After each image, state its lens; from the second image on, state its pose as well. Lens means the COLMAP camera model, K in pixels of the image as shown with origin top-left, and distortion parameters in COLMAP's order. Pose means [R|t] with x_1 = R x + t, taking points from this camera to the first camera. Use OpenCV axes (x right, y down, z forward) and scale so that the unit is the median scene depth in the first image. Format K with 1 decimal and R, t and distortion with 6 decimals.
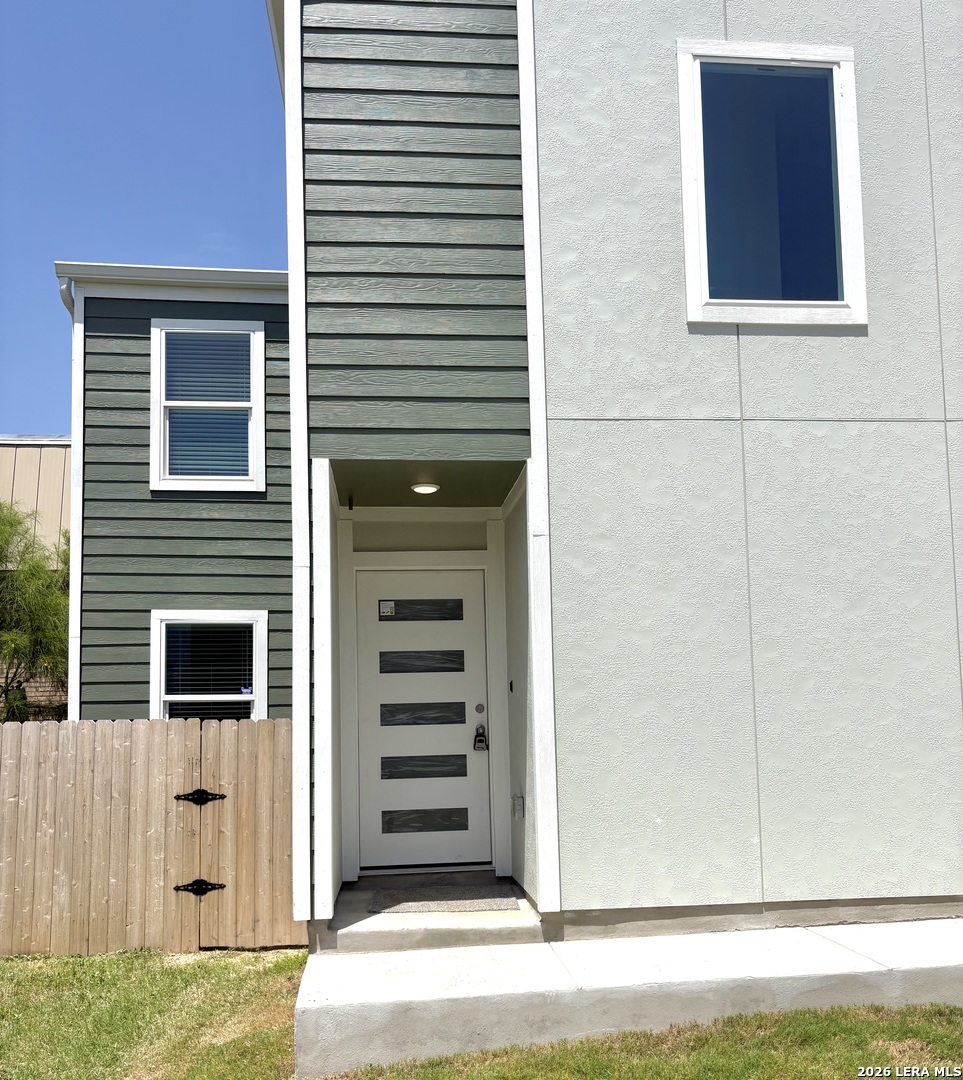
lens RADIAL K [[909.6, 0, 479.2], [0, 909.6, 650.3], [0, 0, 1]] dist [0.079306, -0.087631]
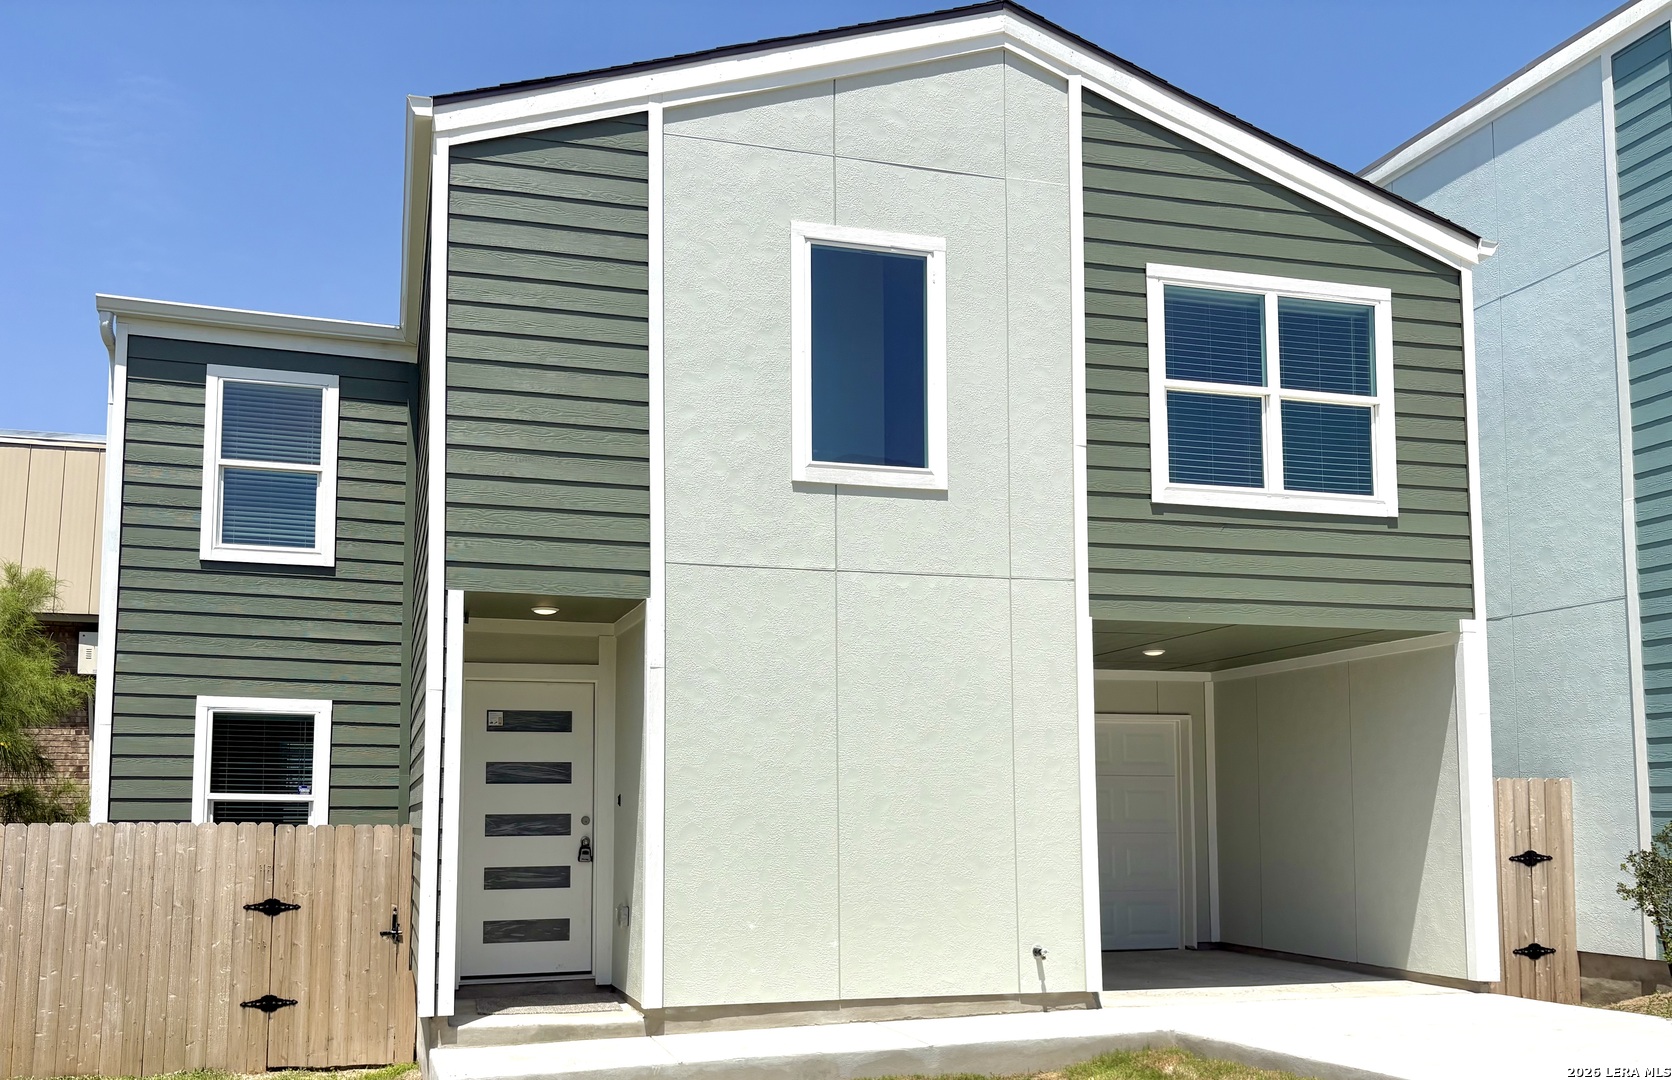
lens RADIAL K [[1446.3, 0, 749.0], [0, 1446.3, 683.0], [0, 0, 1]] dist [0.071583, -0.109034]
pose [[0.983952, 0.036347, 0.174690, -0.107764], [-0.034481, 0.999311, -0.013701, -0.074168], [-0.175067, 0.007458, 0.984528, -0.627881]]
